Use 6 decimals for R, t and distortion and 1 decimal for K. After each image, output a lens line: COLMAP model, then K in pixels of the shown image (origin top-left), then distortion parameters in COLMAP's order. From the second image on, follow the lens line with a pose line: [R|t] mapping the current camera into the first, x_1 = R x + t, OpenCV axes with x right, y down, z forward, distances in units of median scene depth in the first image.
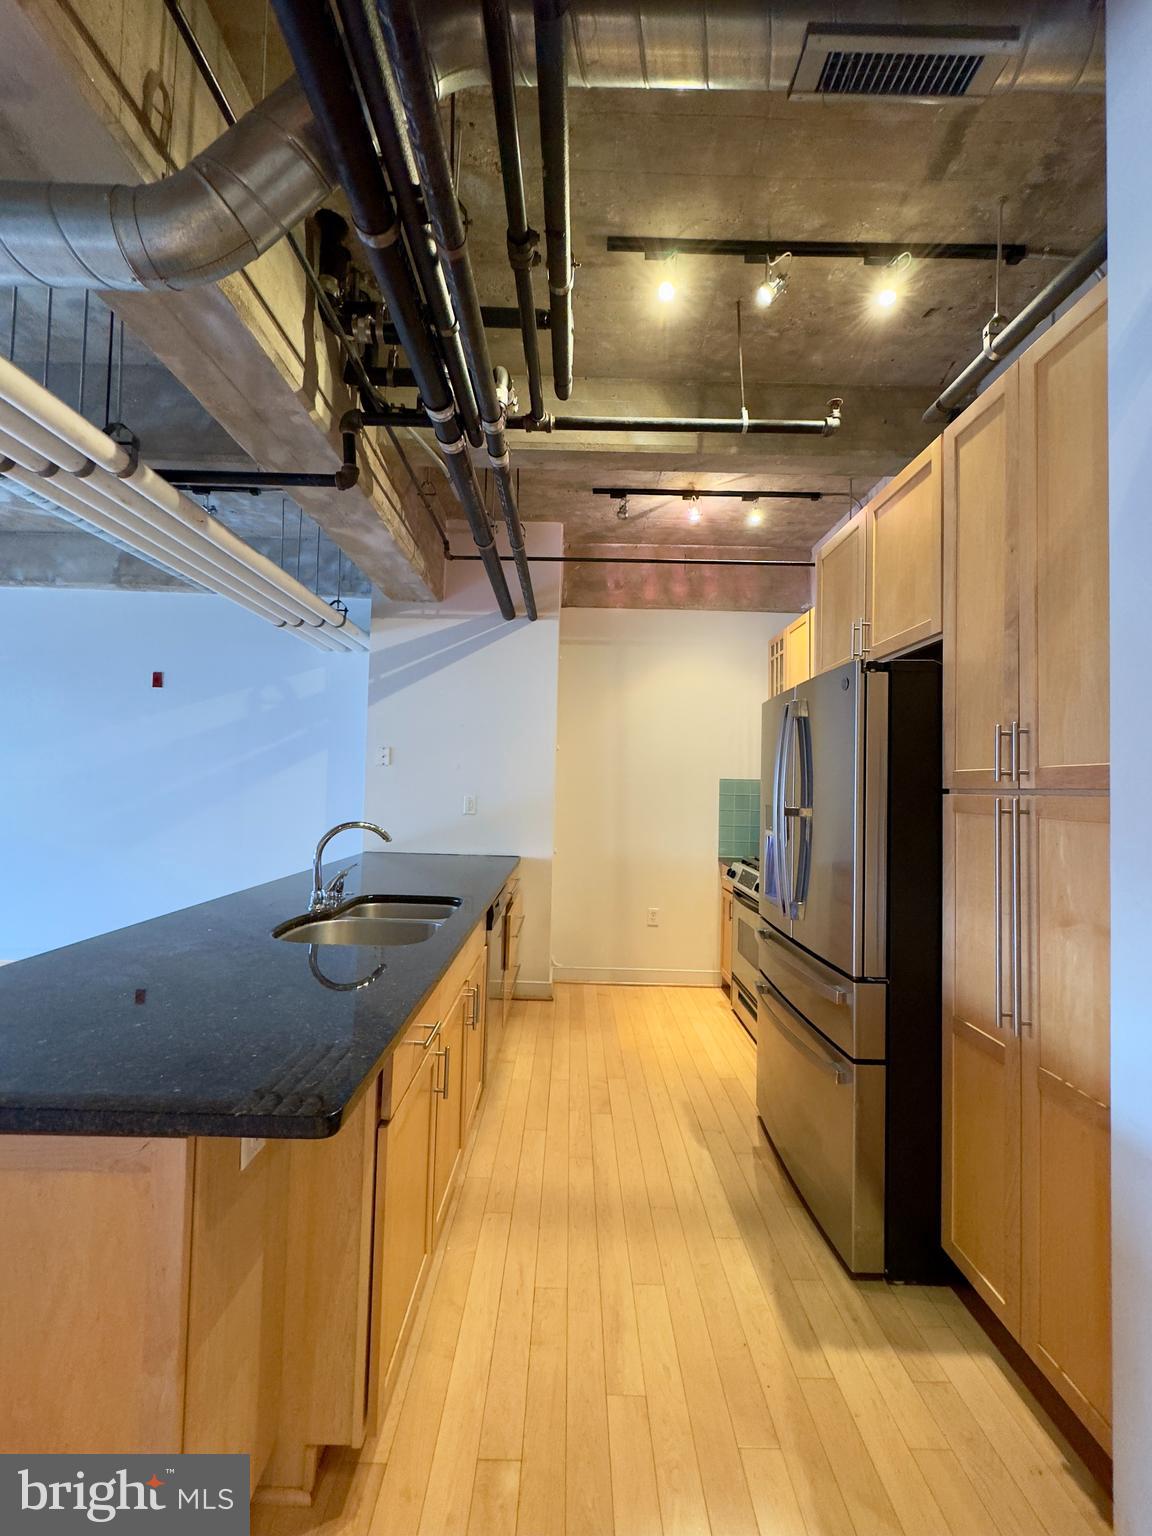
lens RADIAL K [[610.7, 0, 573.3], [0, 610.7, 767.9], [0, 0, 1]] dist [0.006393, -0.000228]
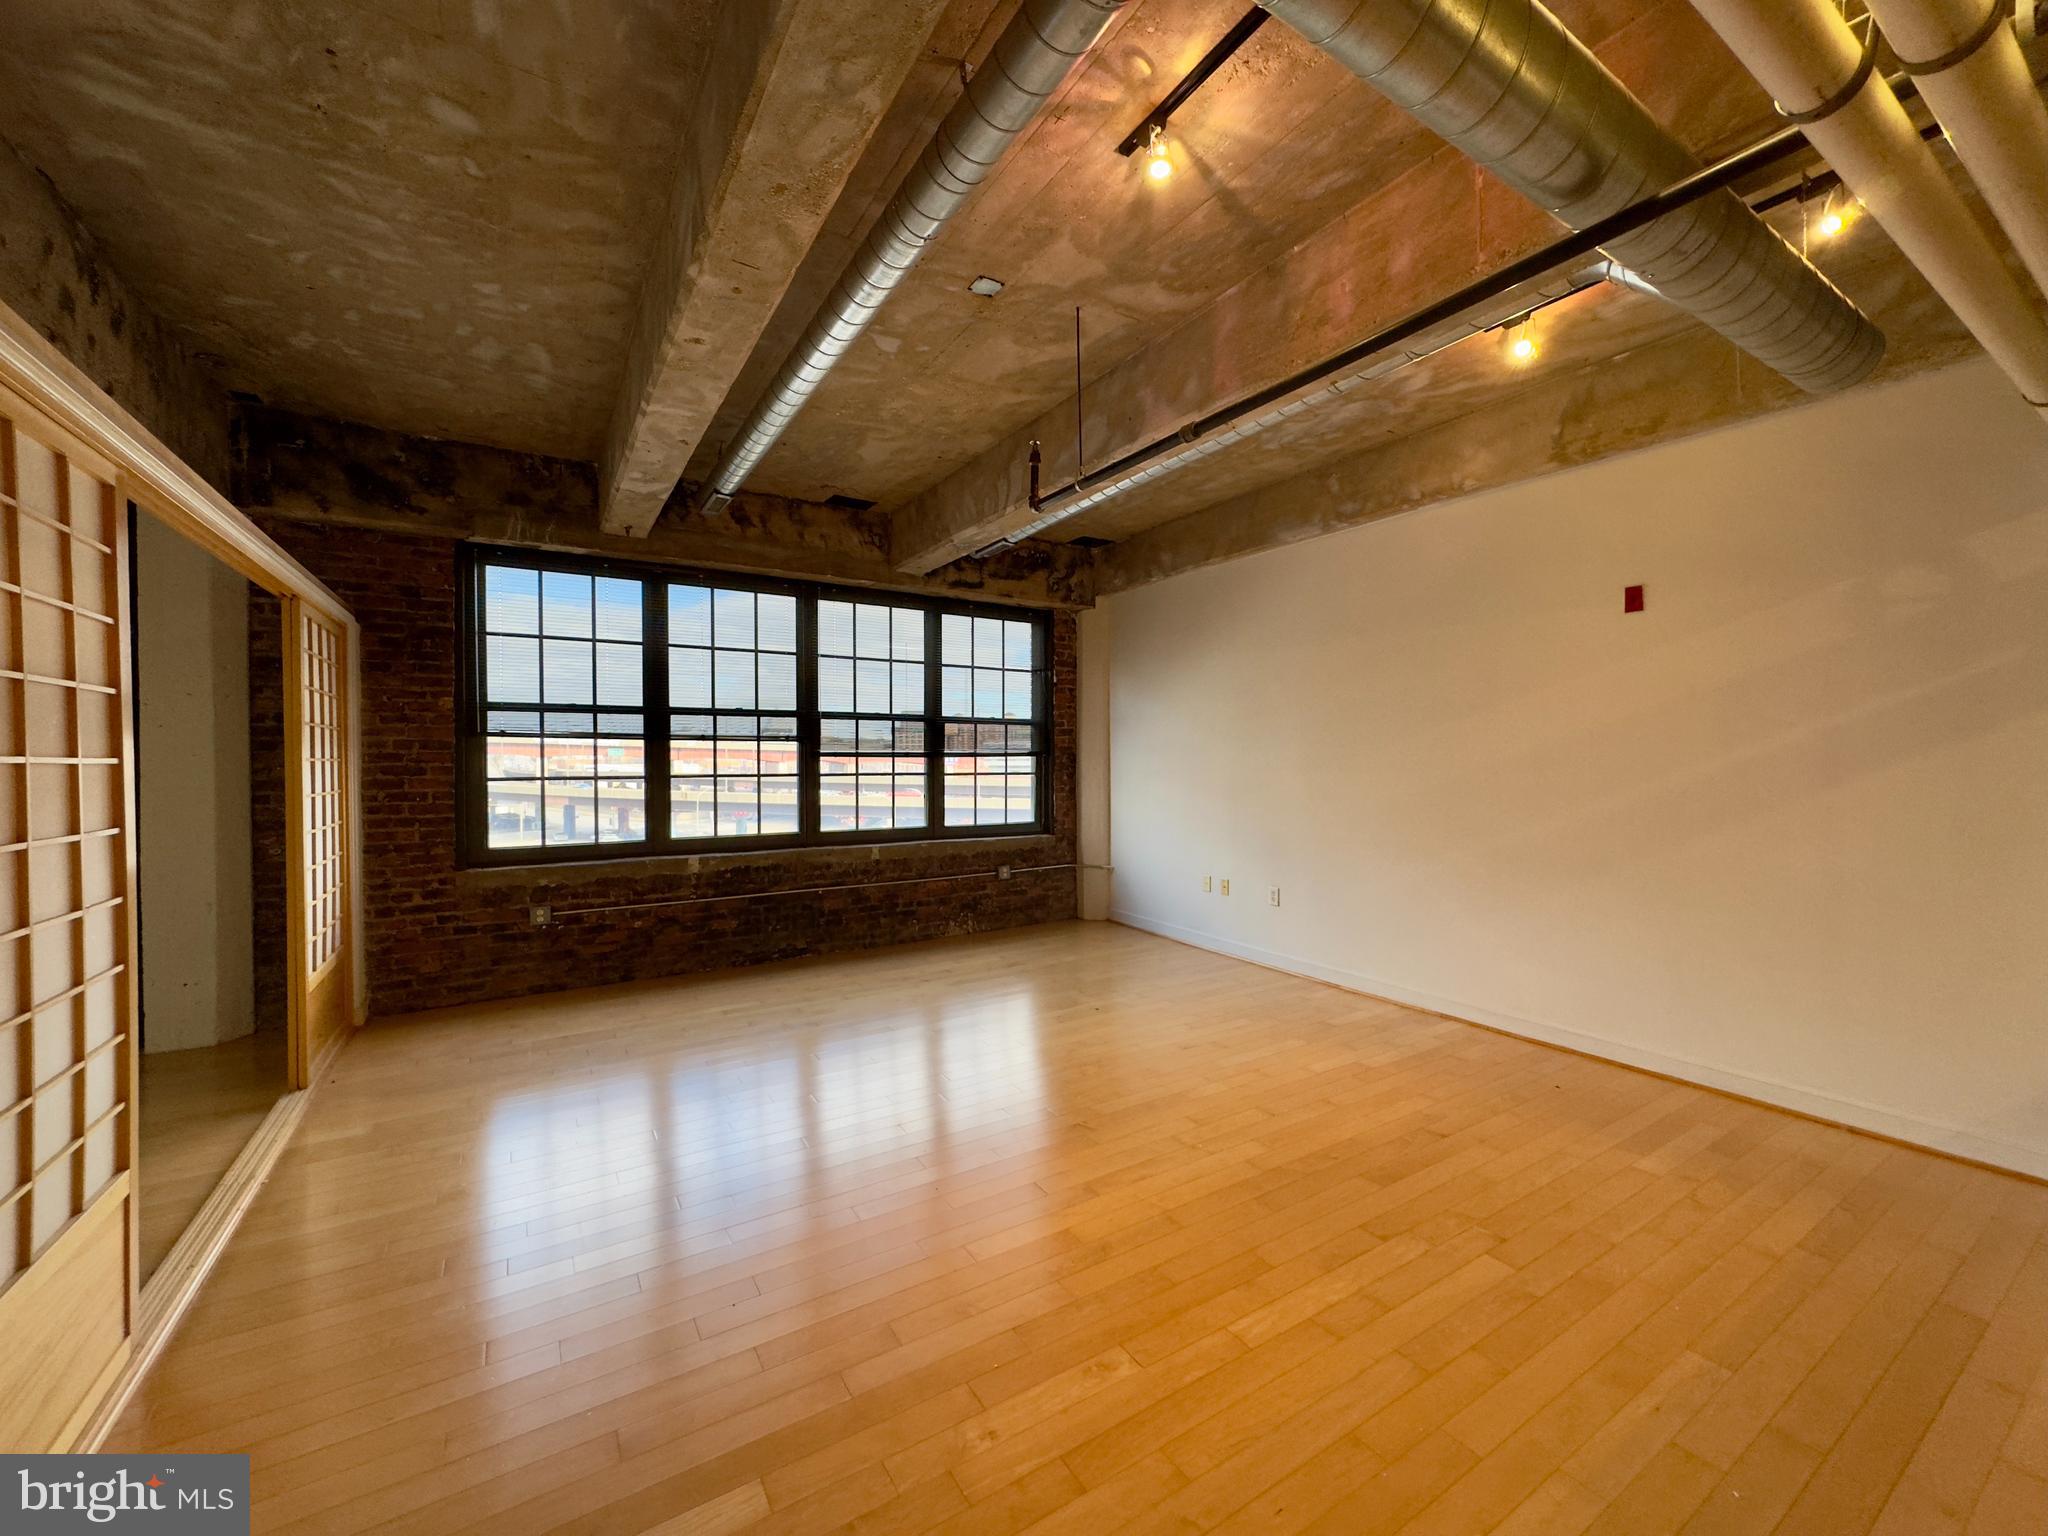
lens RADIAL K [[814.3, 0, 1020.9], [0, 814.3, 768.4], [0, 0, 1]] dist [0.006393, -0.000228]
pose [[0.527325, -0.016749, -0.849499, -0.408245], [0.043848, 0.999010, 0.007522, -0.013845], [0.848532, -0.041216, 0.527537, 0.081901]]
